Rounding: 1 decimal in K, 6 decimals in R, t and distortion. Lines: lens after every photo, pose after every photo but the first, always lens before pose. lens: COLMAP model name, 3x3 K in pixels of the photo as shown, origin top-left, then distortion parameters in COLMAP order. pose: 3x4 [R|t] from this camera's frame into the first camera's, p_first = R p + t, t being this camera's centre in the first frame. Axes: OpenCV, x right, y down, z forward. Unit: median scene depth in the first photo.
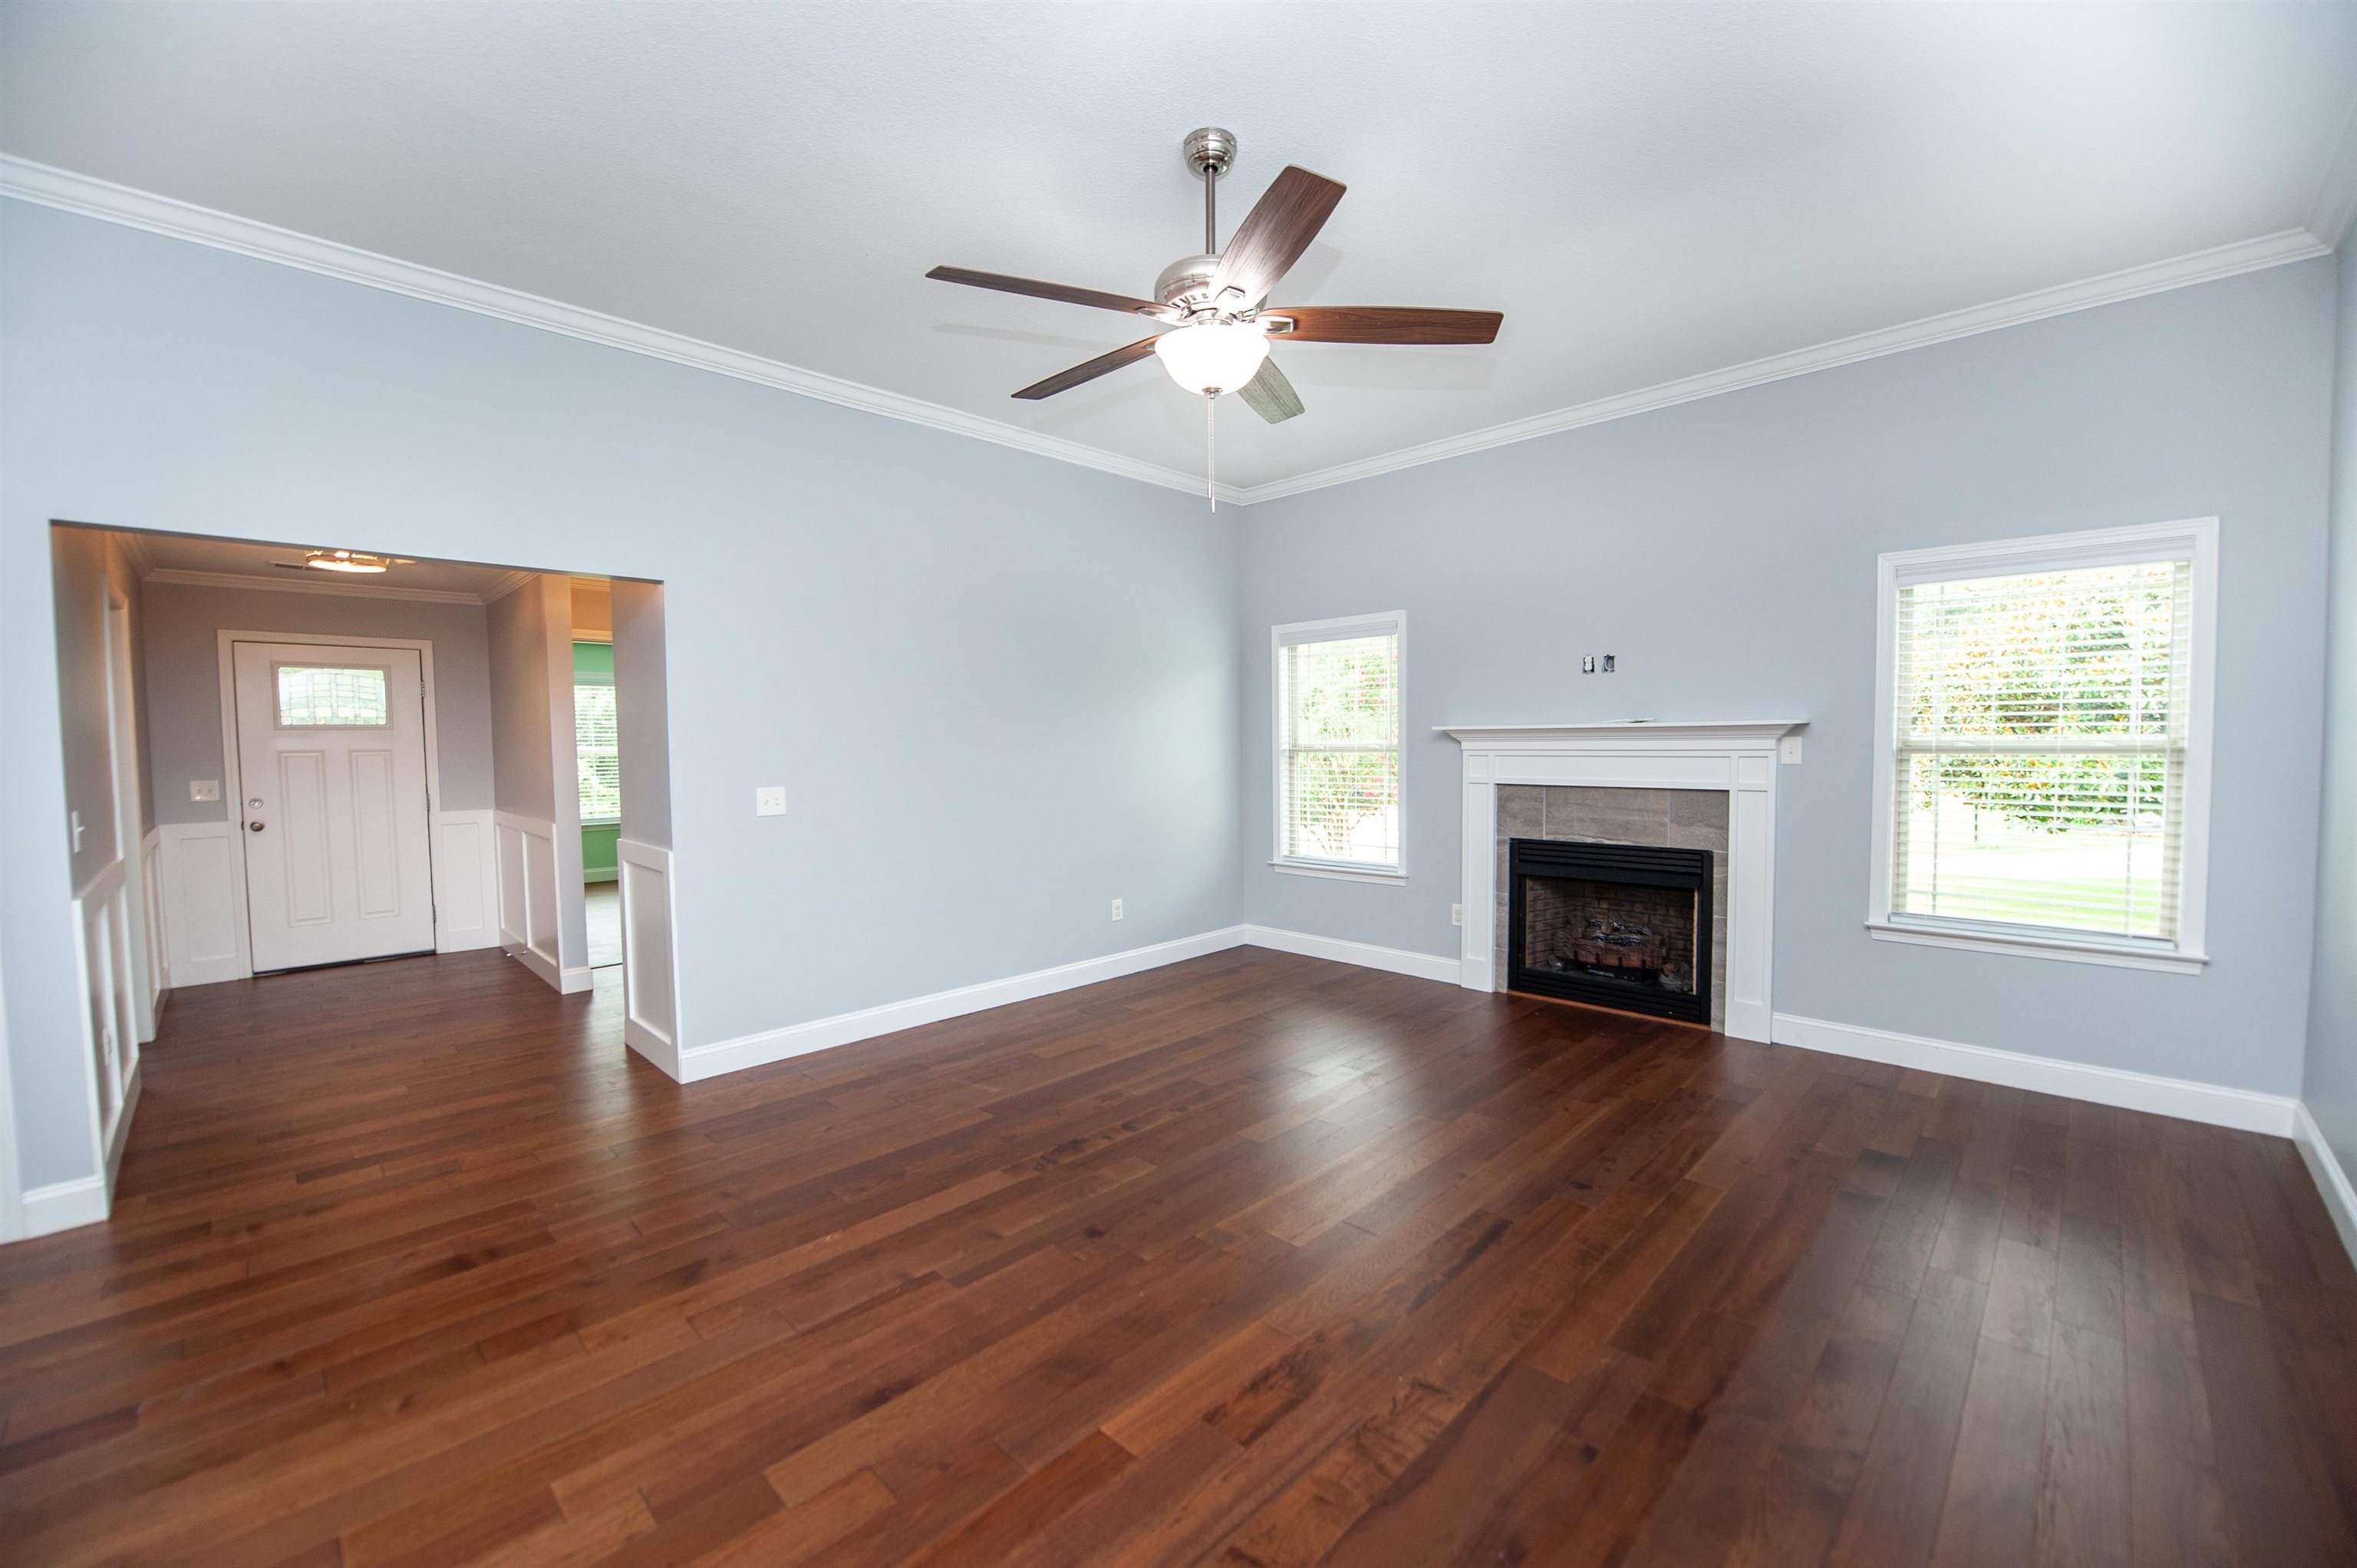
lens RADIAL K [[958.1, 0, 1168.8], [0, 958.1, 800.5], [0, 0, 1]] dist [-0.009846, -0.003545]
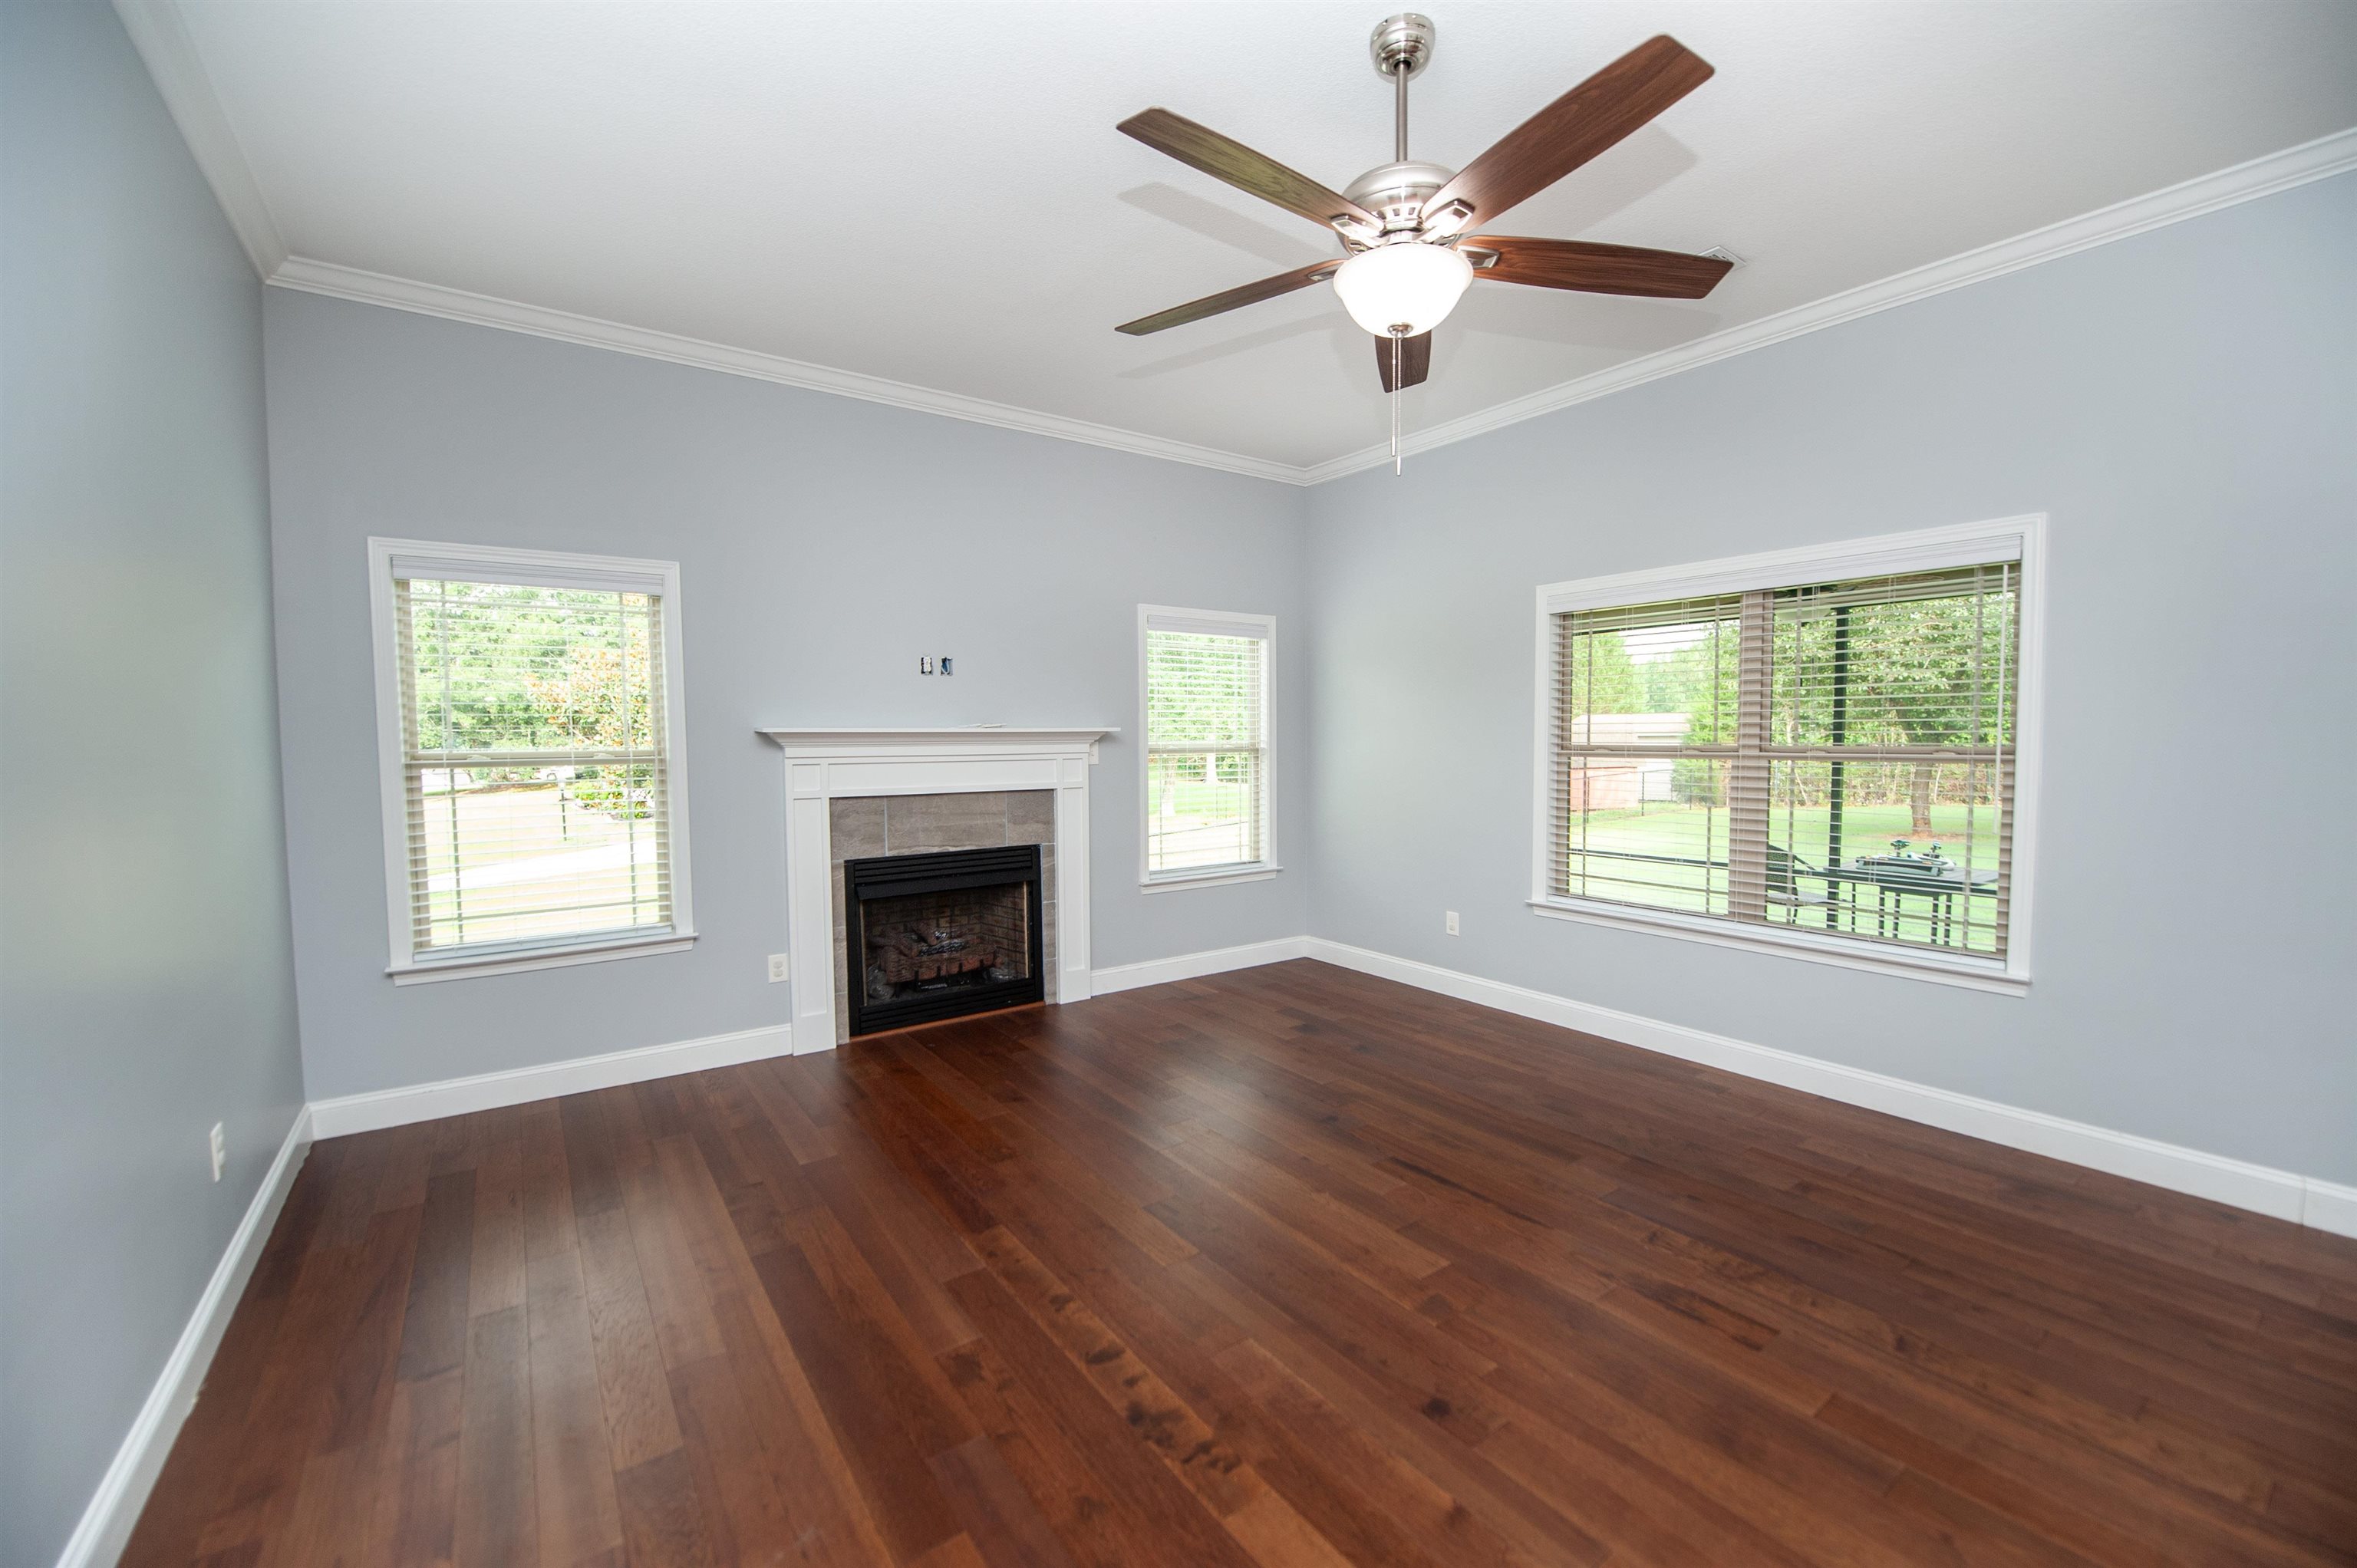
lens RADIAL K [[958.1, 0, 1209.5], [0, 958.1, 792.2], [0, 0, 1]] dist [-0.009846, -0.003545]
pose [[0.136205, -0.052837, 0.989271, -0.506460], [0.060558, 0.997153, 0.044921, -0.045813], [-0.988828, 0.053790, 0.139017, 0.648096]]
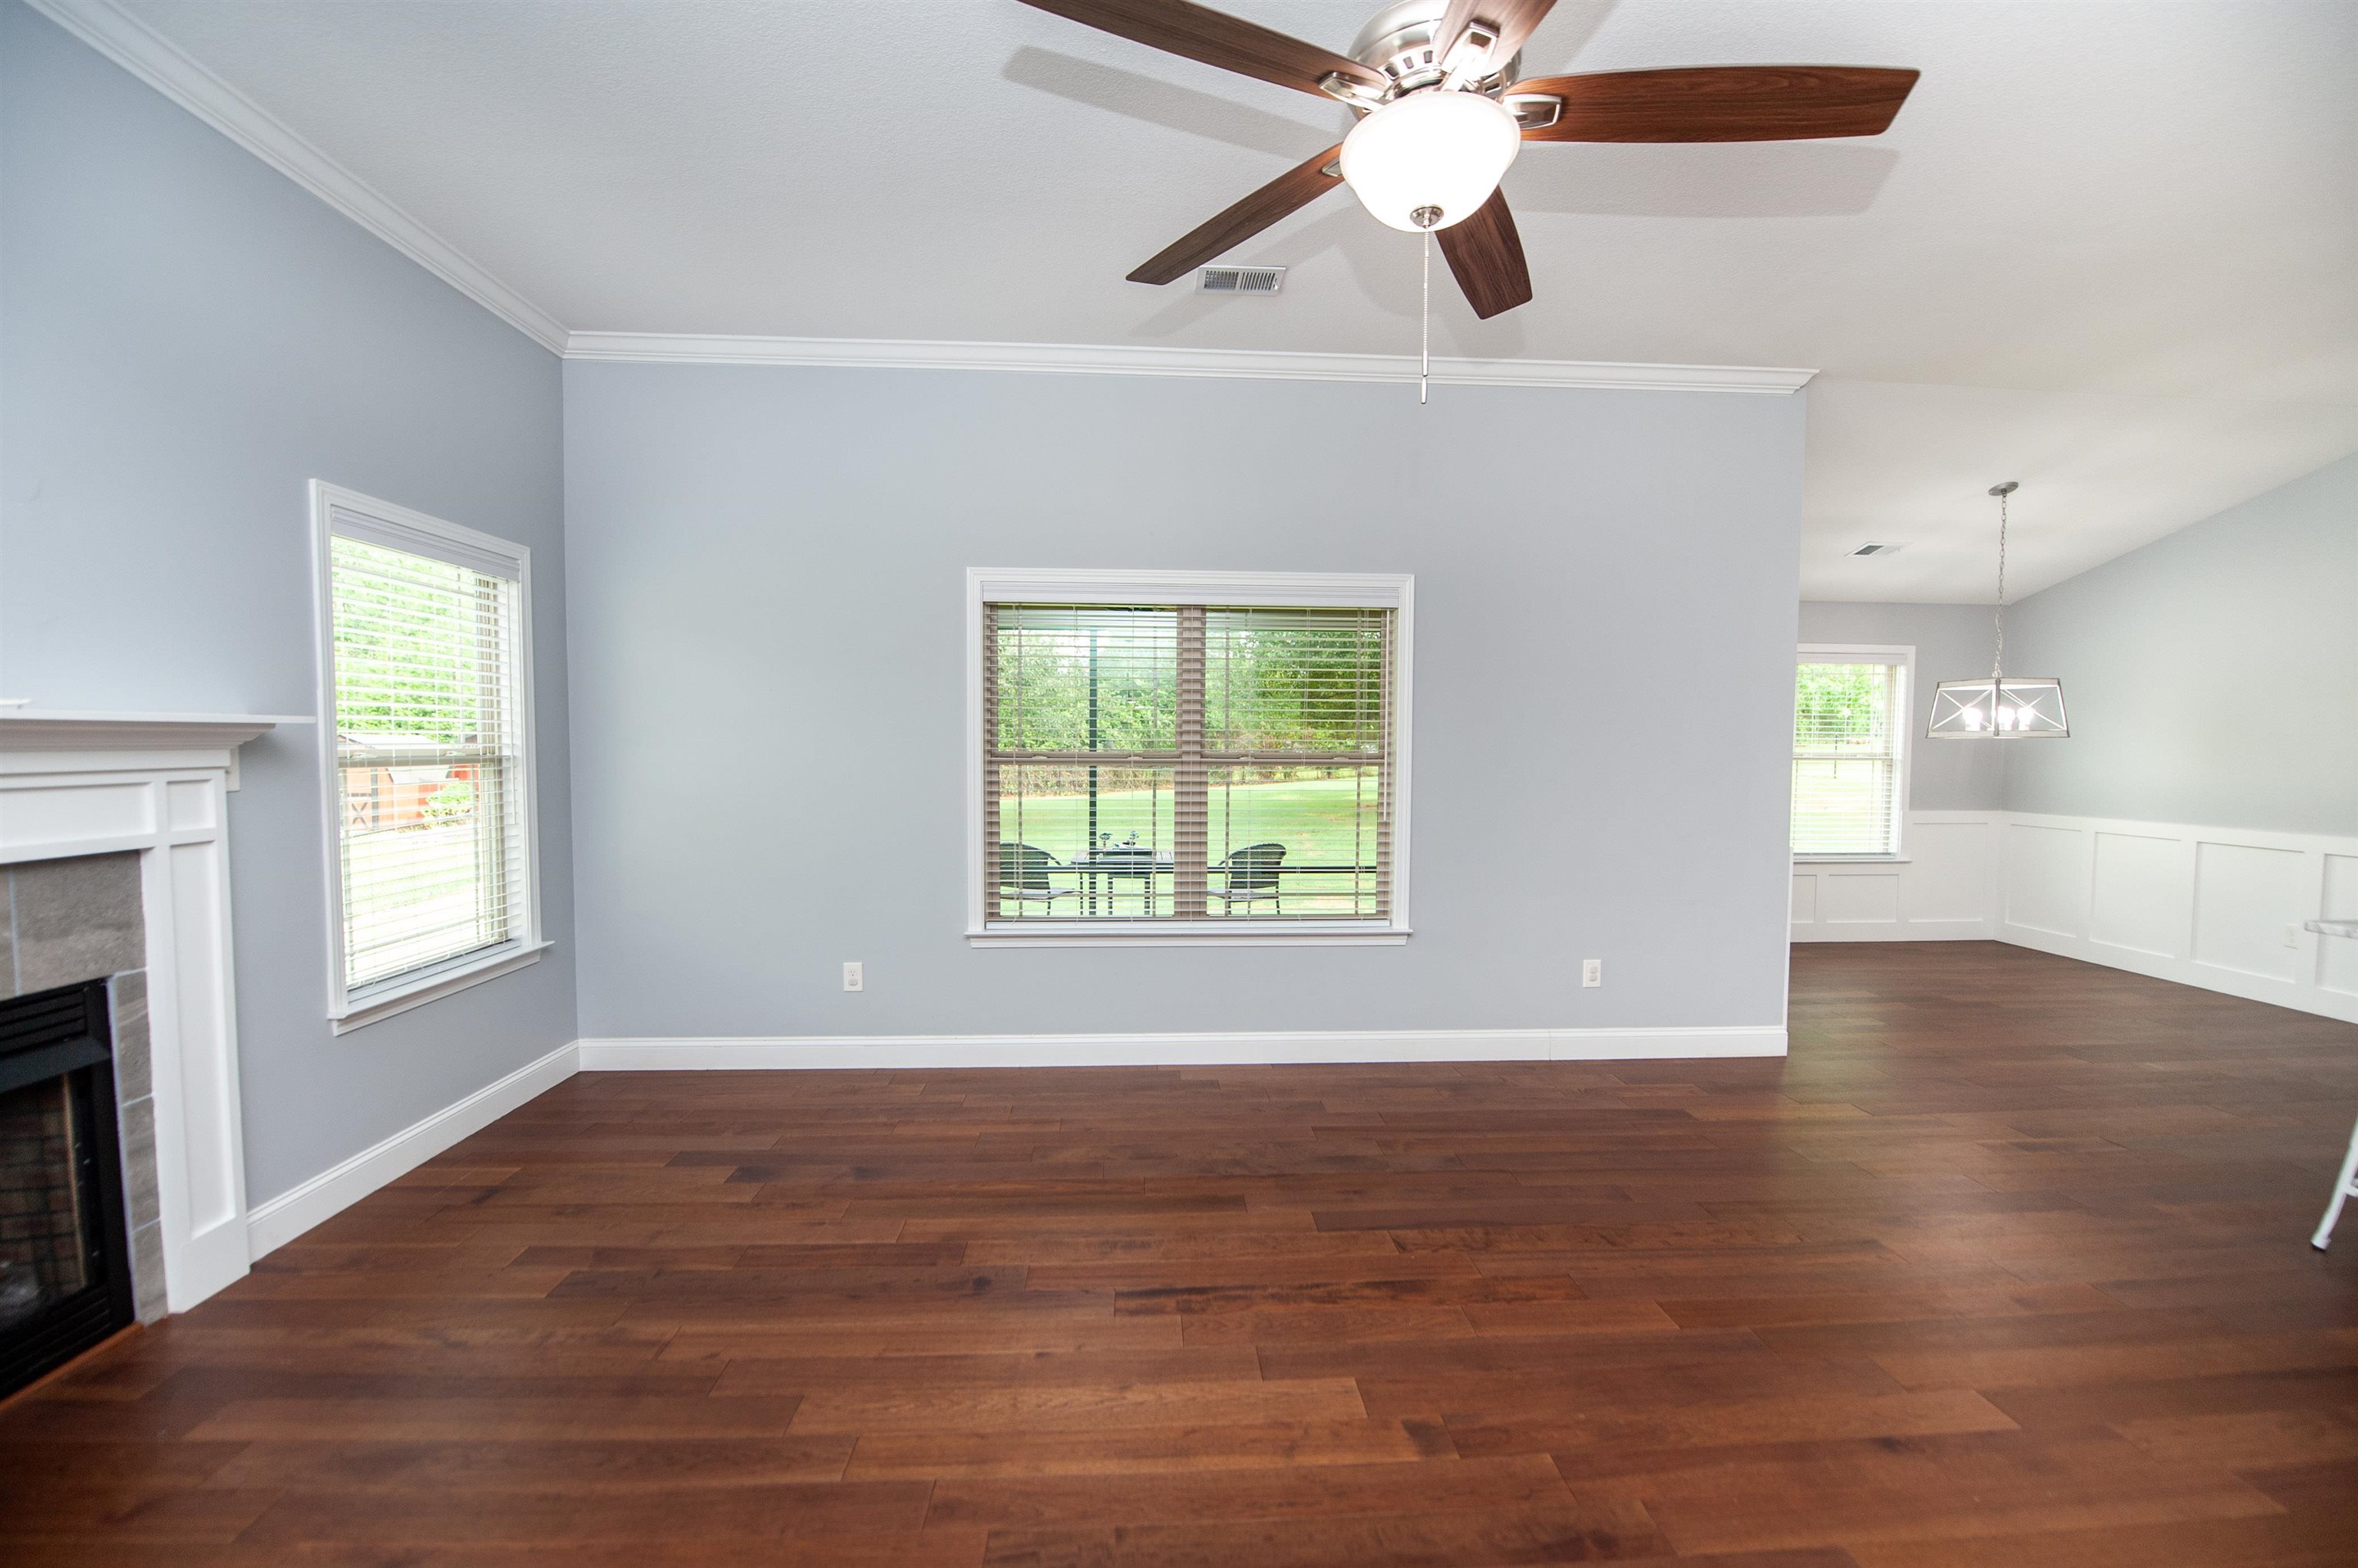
lens RADIAL K [[958.5, 0, 1188.4], [0, 958.5, 793.4], [0, 0, 1]] dist [-0.009846, -0.003545]
pose [[-0.755573, -0.033472, 0.654208, -0.162858], [0.035577, 0.995123, 0.092004, -0.065607], [-0.654097, 0.092791, -0.750697, 0.992317]]
